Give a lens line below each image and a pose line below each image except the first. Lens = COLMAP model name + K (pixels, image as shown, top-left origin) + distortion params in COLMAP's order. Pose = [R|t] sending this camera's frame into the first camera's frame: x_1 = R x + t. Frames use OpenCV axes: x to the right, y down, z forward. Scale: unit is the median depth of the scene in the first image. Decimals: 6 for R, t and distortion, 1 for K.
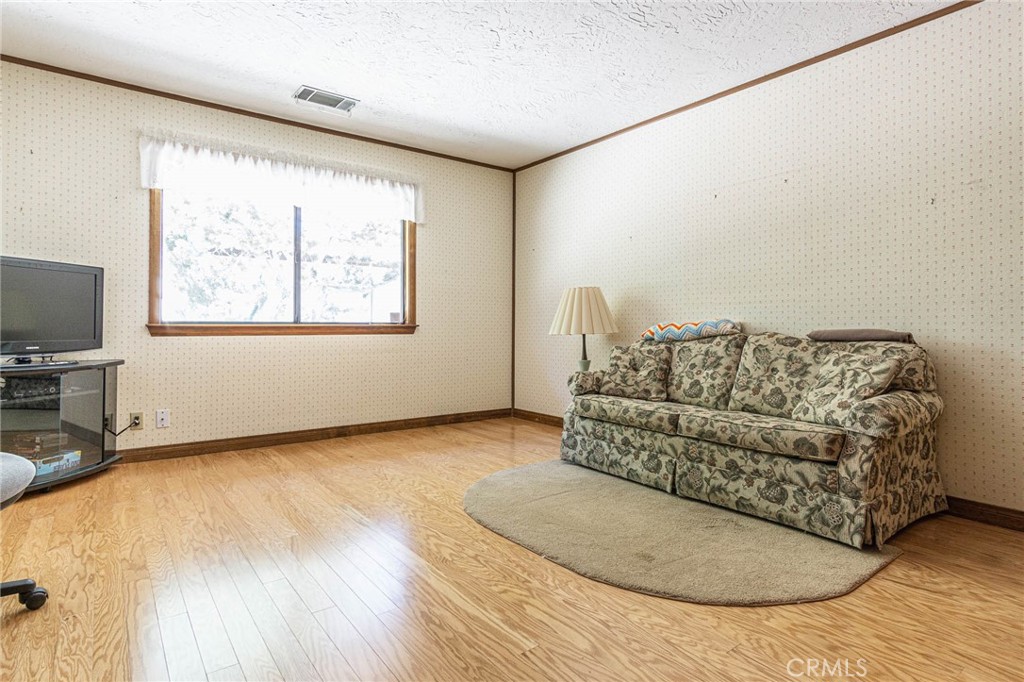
lens RADIAL K [[544.7, 0, 511.9], [0, 544.7, 335.4], [0, 0, 1]] dist [0.004631, 0.001709]
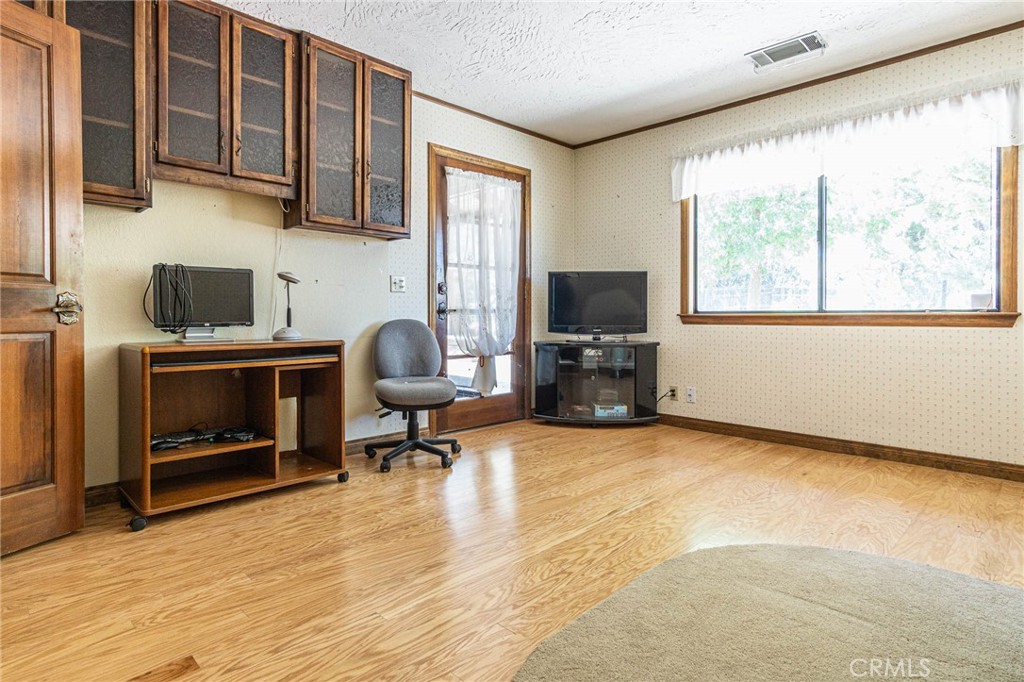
lens RADIAL K [[544.7, 0, 511.9], [0, 544.7, 335.4], [0, 0, 1]] dist [0.004631, 0.001709]
pose [[0.133630, 0.034208, -0.990441, 0.478894], [-0.016155, 0.999346, 0.032336, -0.006513], [0.990900, 0.011679, 0.134095, 0.474866]]
